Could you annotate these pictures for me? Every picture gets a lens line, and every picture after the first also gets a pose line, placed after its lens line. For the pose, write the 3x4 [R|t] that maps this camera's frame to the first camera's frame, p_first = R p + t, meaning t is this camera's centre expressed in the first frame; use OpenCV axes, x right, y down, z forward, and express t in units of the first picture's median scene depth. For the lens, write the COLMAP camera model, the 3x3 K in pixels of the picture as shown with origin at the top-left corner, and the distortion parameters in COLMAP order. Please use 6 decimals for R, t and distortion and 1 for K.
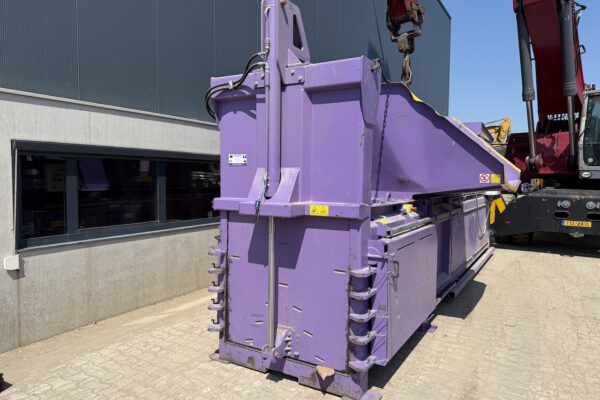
lens RADIAL K [[423.8, 0, 296.1], [0, 423.8, 199.9], [0, 0, 1]] dist [0.021094, -0.038438]
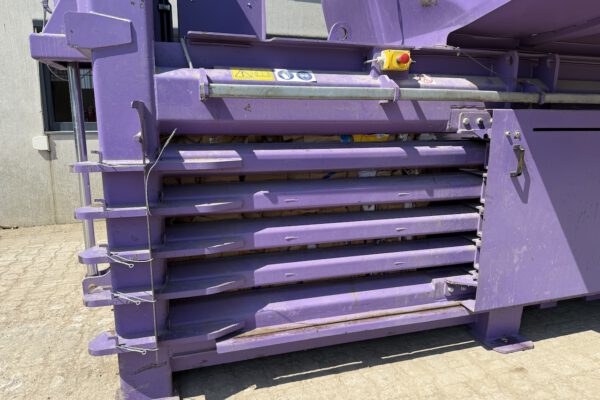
lens RADIAL K [[423.8, 0, 298.6], [0, 423.8, 204.8], [0, 0, 1]] dist [0.021094, -0.038438]
pose [[0.750829, 0.137152, -0.646100, 0.495653], [-0.037203, 0.985432, 0.165951, 0.098103], [0.659448, -0.100564, 0.744993, 0.608504]]
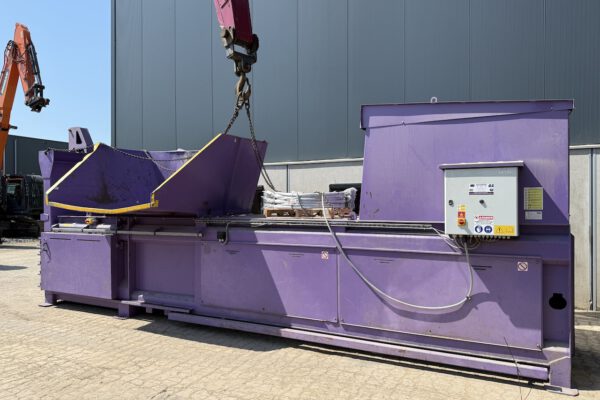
lens RADIAL K [[423.8, 0, 297.4], [0, 423.8, 198.6], [0, 0, 1]] dist [0.021094, -0.038438]
pose [[0.076848, -0.014729, -0.996934, 1.944190], [-0.046400, 0.998755, -0.018333, -0.071743], [0.995963, 0.047667, 0.076069, 1.670479]]
